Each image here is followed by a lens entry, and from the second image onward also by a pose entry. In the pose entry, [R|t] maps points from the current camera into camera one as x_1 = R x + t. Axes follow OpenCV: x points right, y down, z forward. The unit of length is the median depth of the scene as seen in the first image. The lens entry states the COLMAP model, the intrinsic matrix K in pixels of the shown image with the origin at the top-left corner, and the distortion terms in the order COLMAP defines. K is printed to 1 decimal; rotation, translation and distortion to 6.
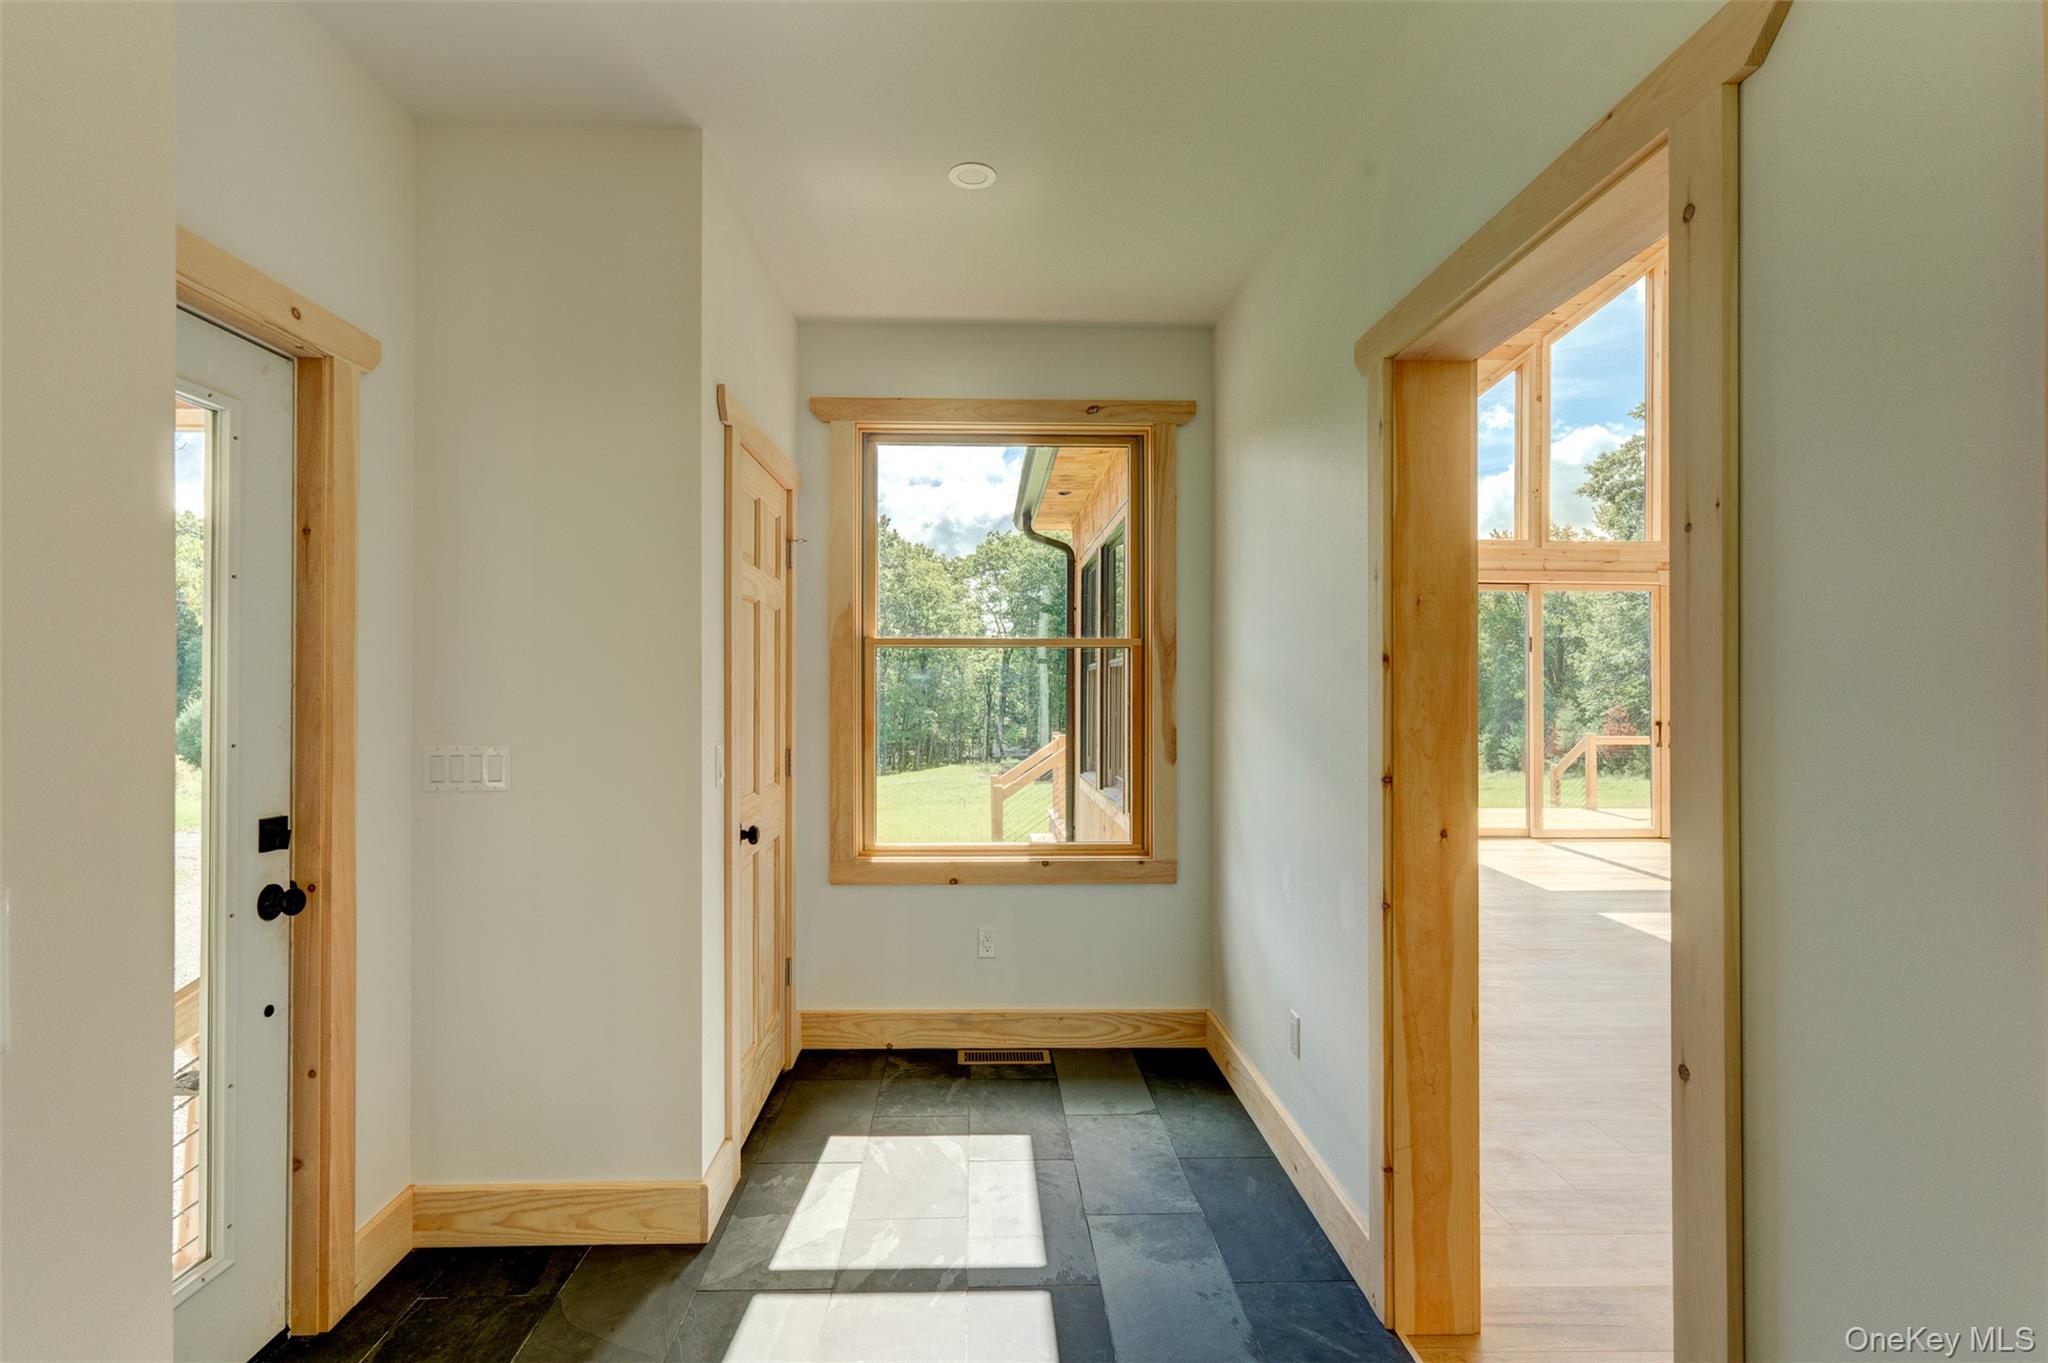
lens RADIAL K [[981.5, 0, 1022.4], [0, 981.5, 683.1], [0, 0, 1]] dist [0.003703, 0.001002]
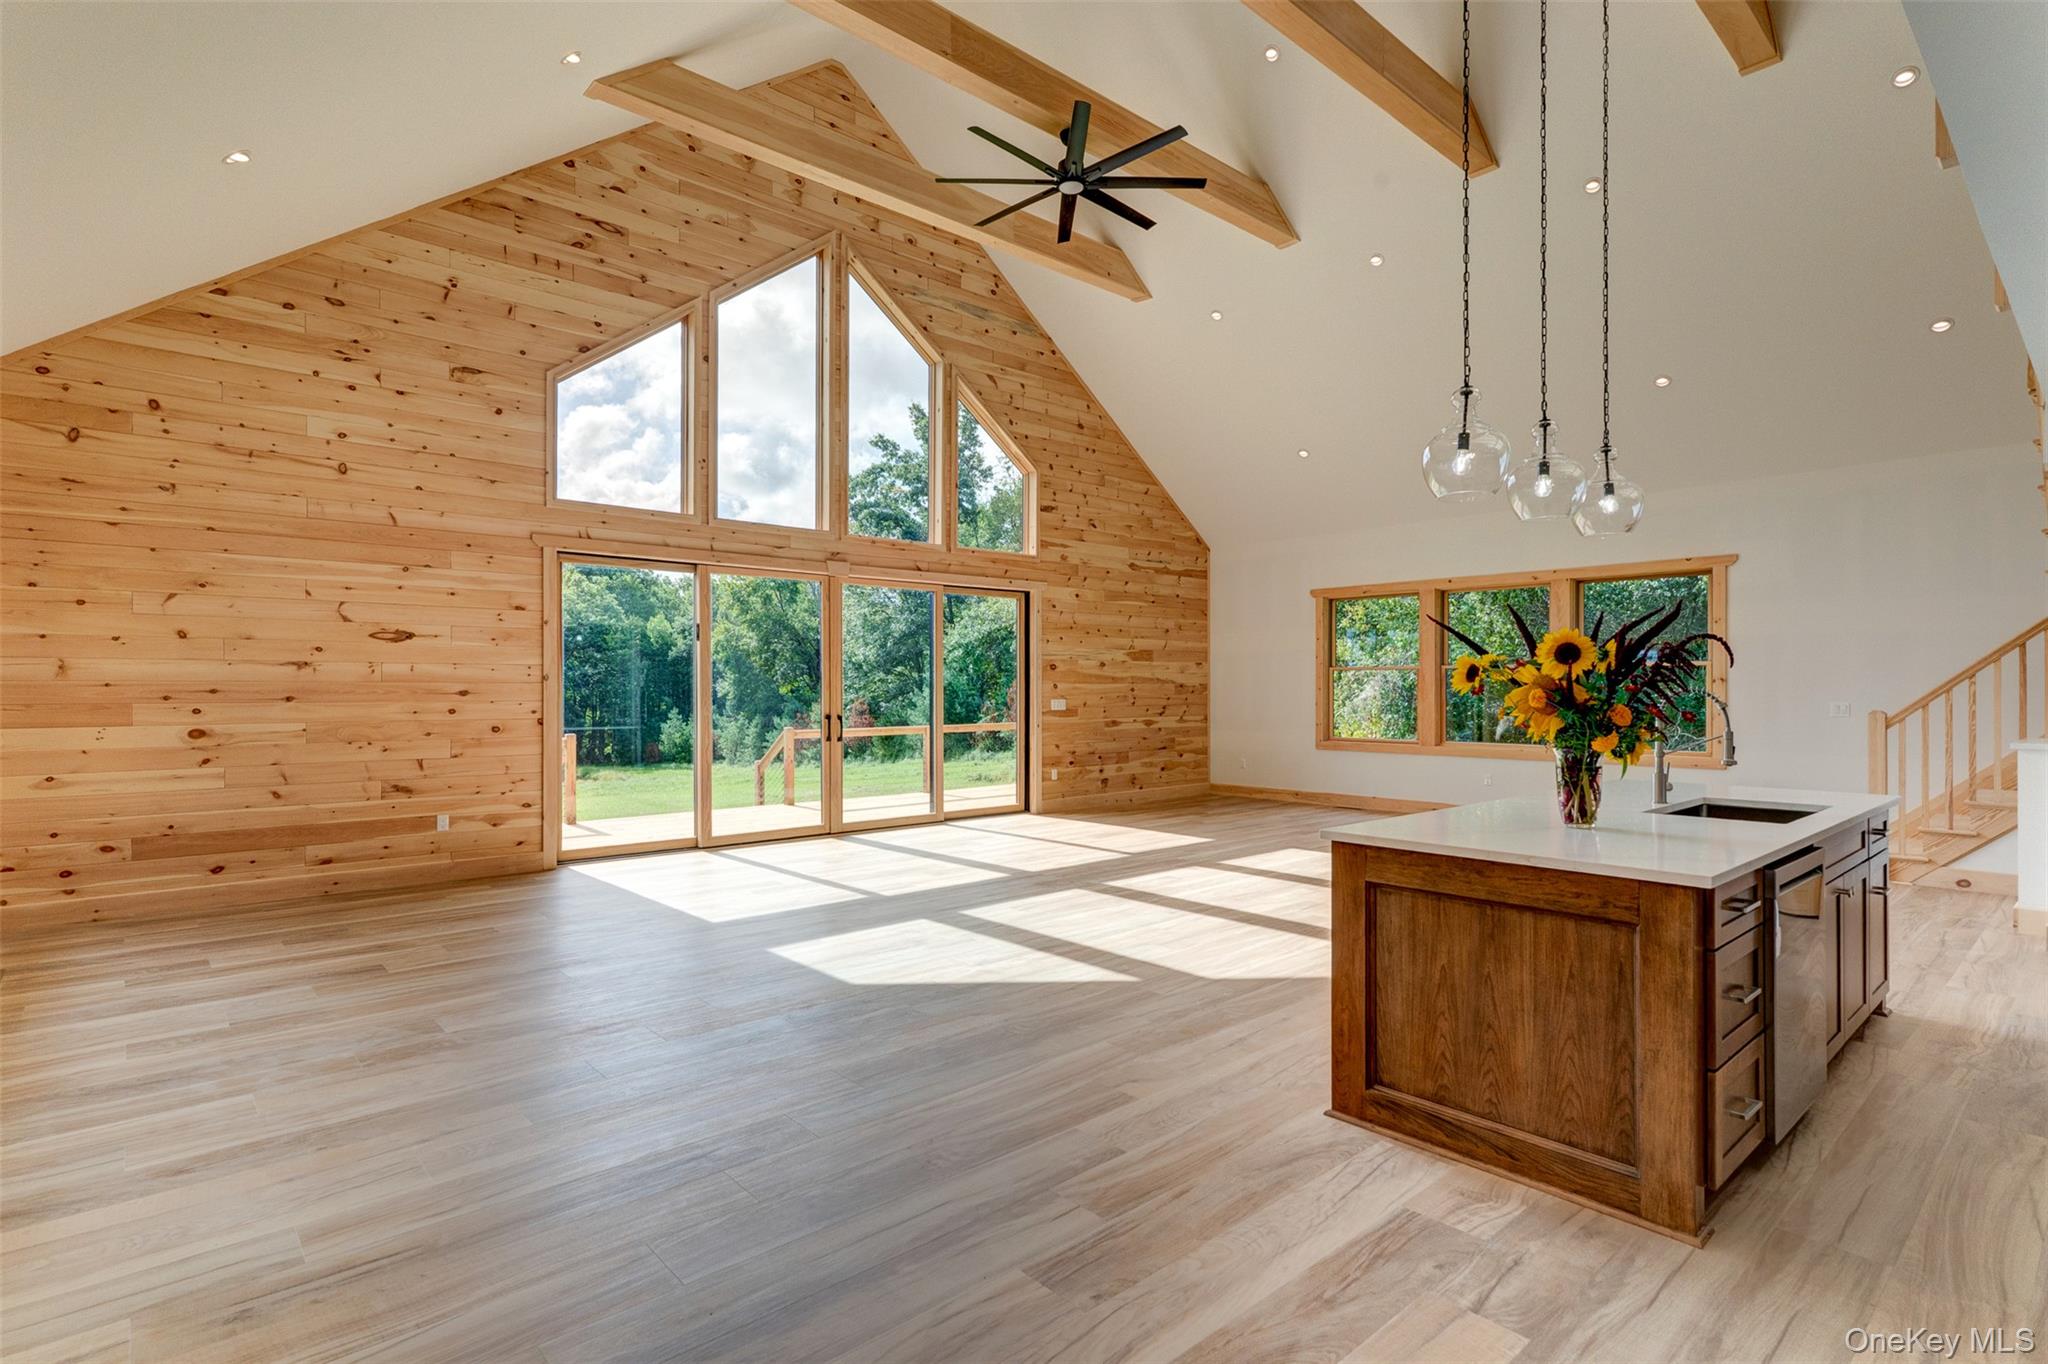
lens RADIAL K [[981.5, 0, 1022.4], [0, 981.5, 683.6], [0, 0, 1]] dist [0.003703, 0.001002]
pose [[0.765459, -0.003527, 0.643475, 0.161129], [0.001462, 0.999992, 0.003743, 0.004415], [-0.643483, -0.001924, 0.765458, 0.121651]]
